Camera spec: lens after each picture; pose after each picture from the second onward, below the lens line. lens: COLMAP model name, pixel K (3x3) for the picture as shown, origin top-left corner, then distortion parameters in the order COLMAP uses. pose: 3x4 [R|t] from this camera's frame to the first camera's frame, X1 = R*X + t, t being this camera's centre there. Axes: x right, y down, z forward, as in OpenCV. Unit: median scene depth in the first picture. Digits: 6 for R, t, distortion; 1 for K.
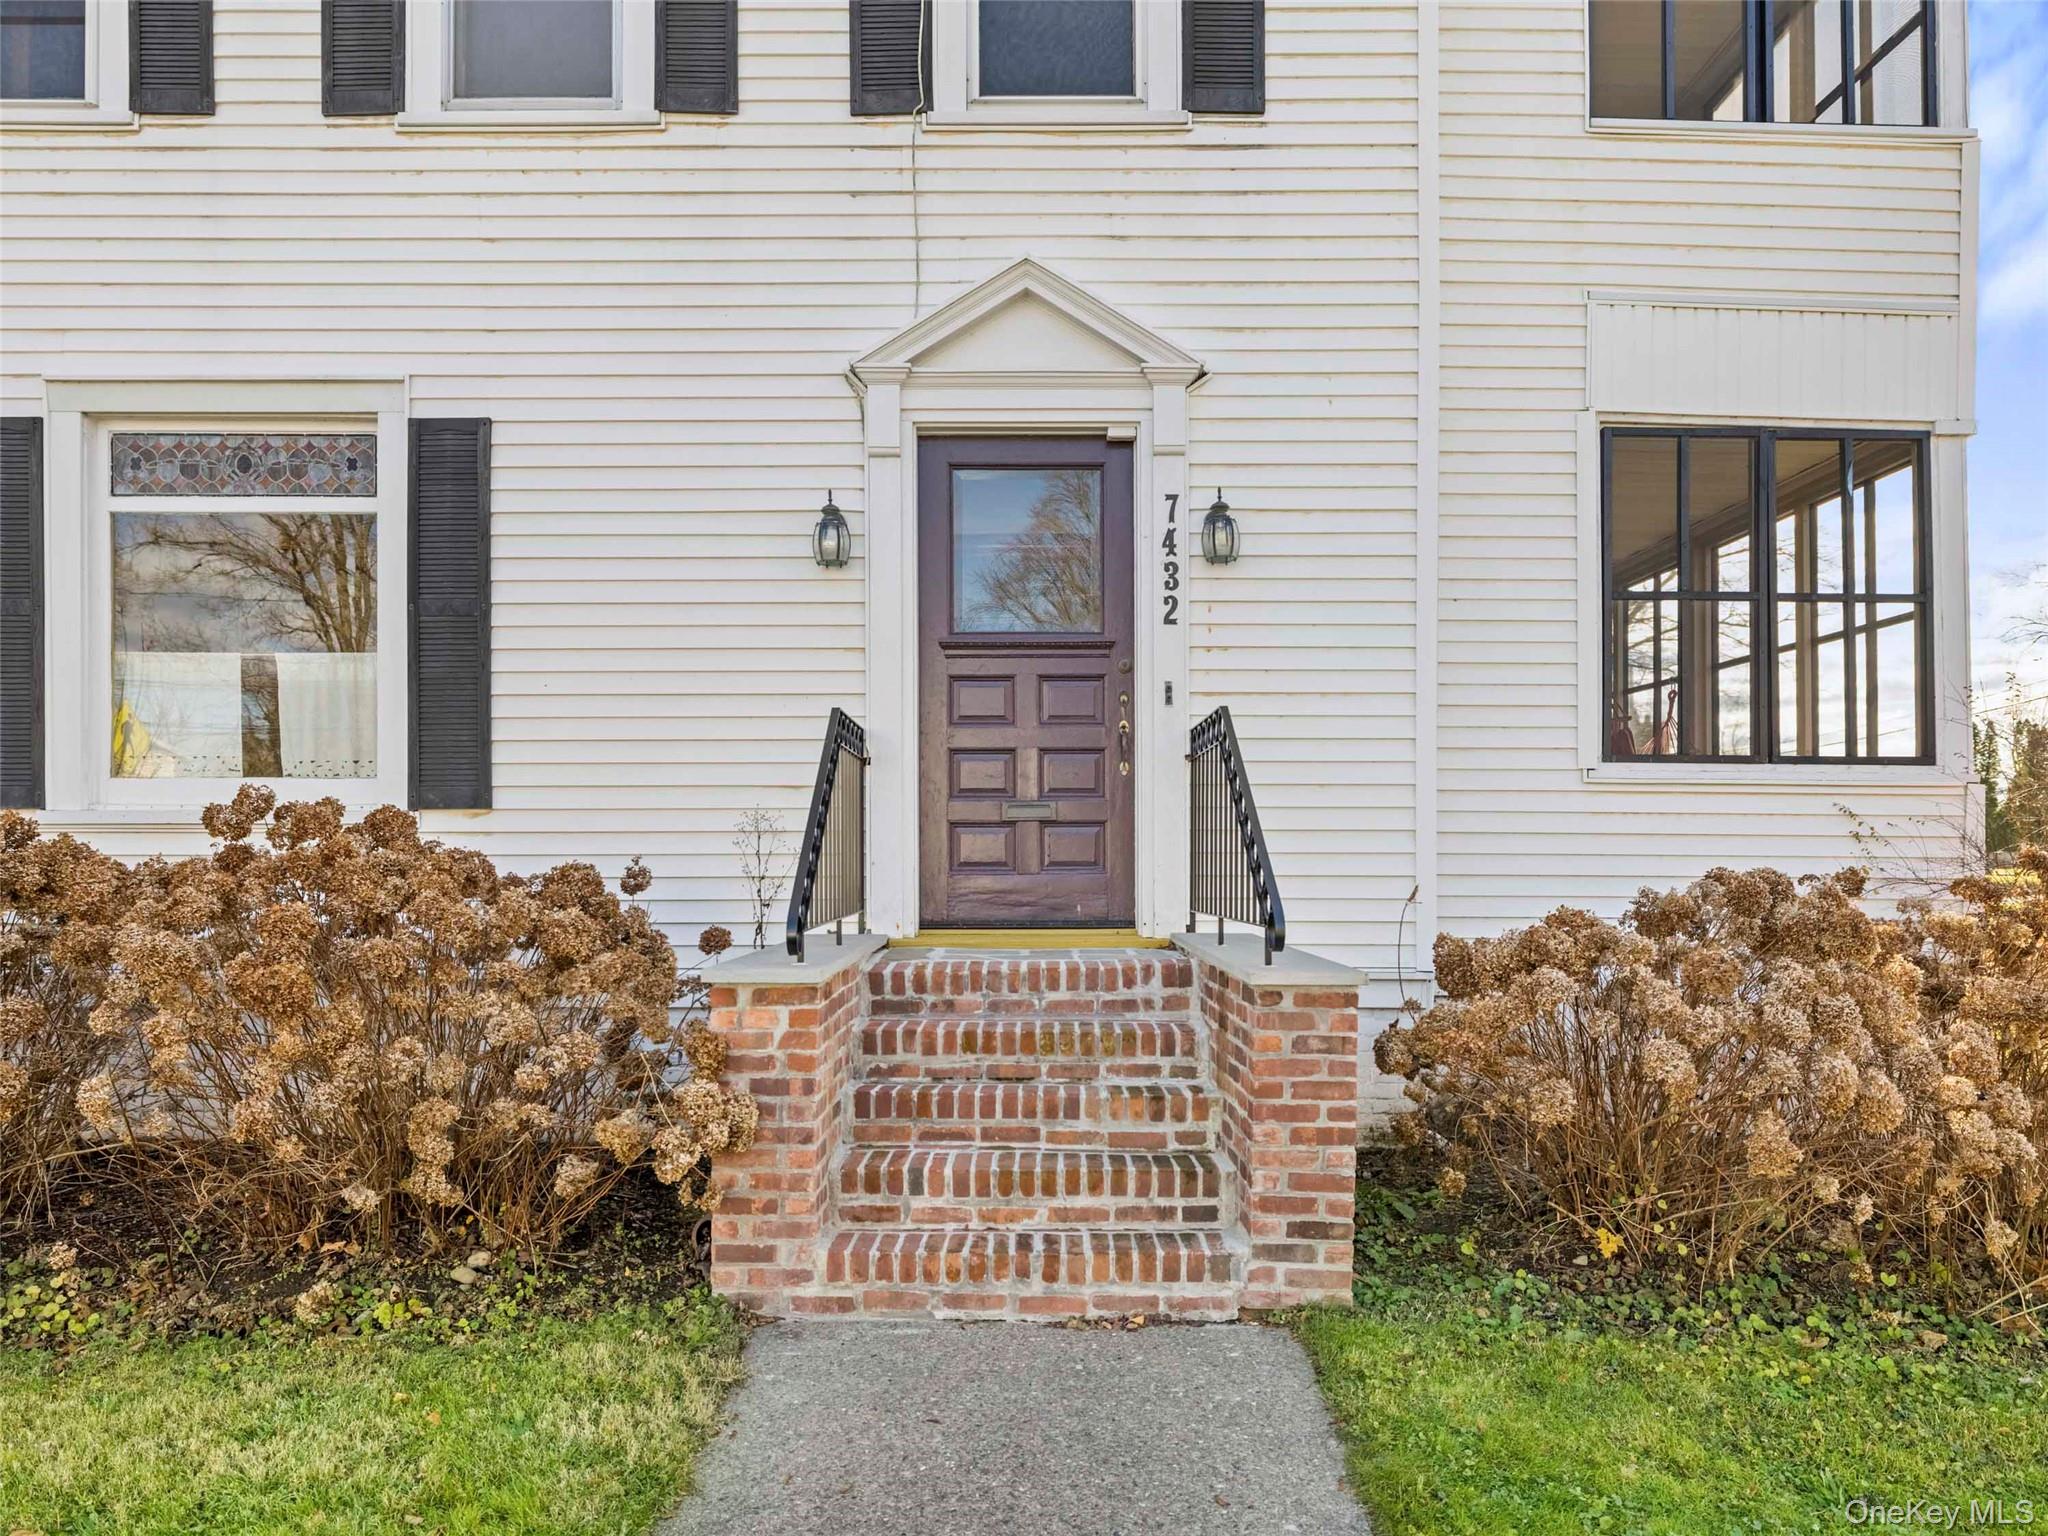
lens RADIAL K [[1844.6, 0, 1024.0], [0, 1844.6, 768.0], [0, 0, 1]] dist [0.013283, 0.002864]
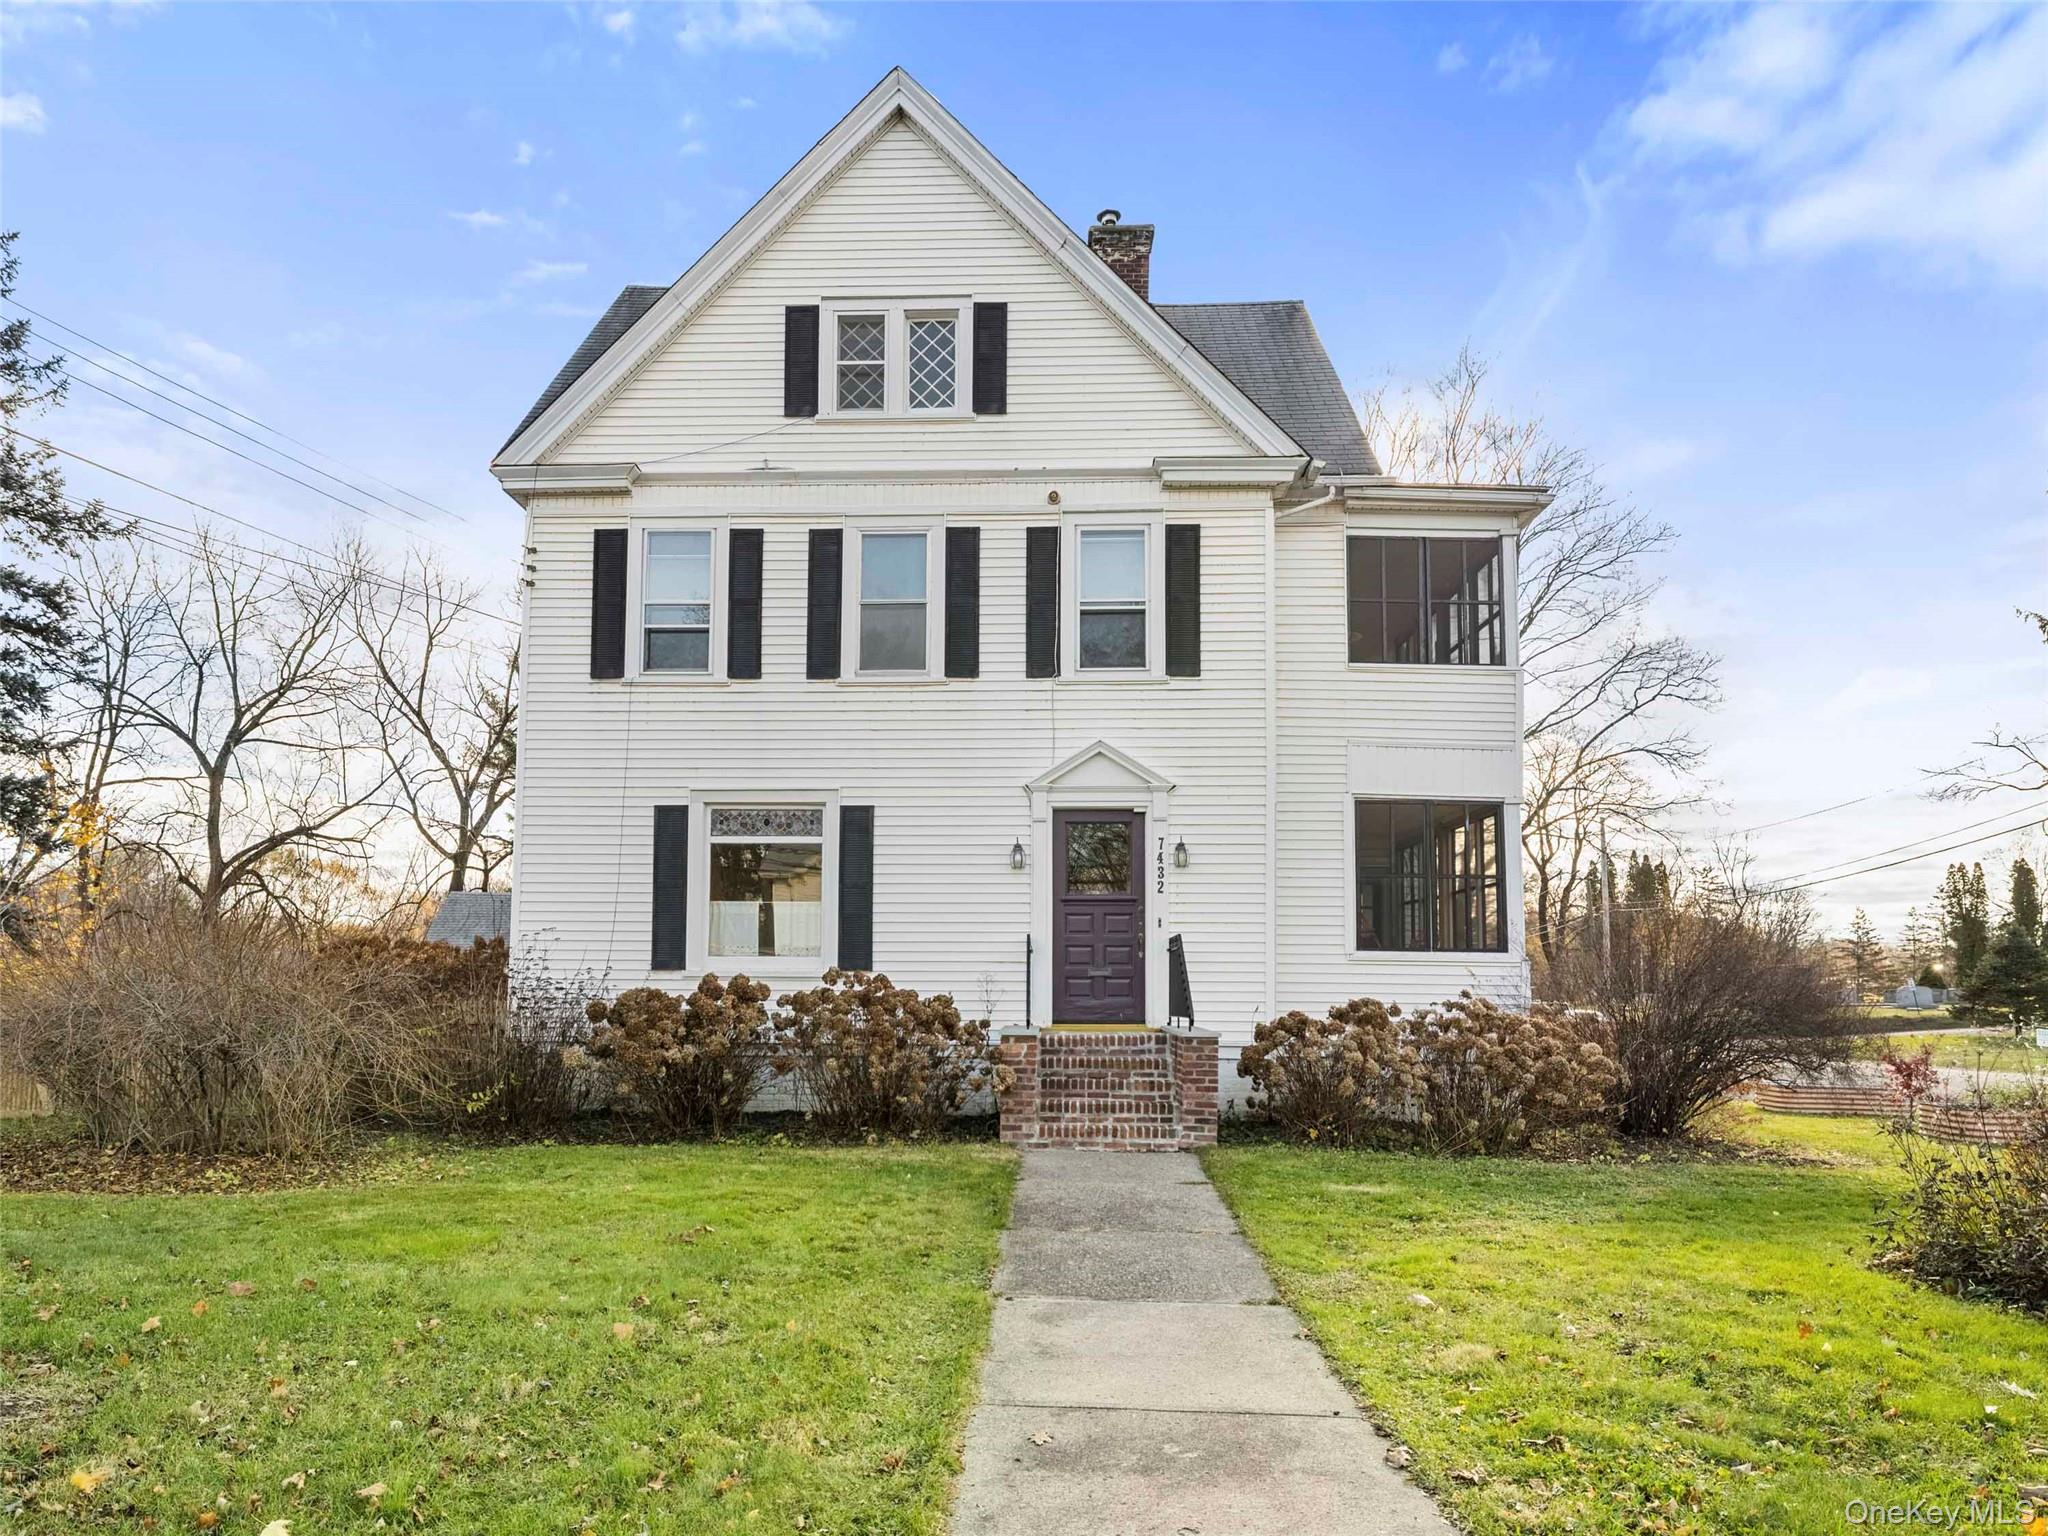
lens RADIAL K [[1716.4, 0, 1059.5], [0, 1716.4, 760.8], [0, 0, 1]] dist [-0.002594, -0.000156]
pose [[0.999973, 0.006120, 0.003984, -0.069834], [-0.005765, 0.996466, -0.083798, -0.073426], [-0.004483, 0.083773, 0.996475, -1.410939]]
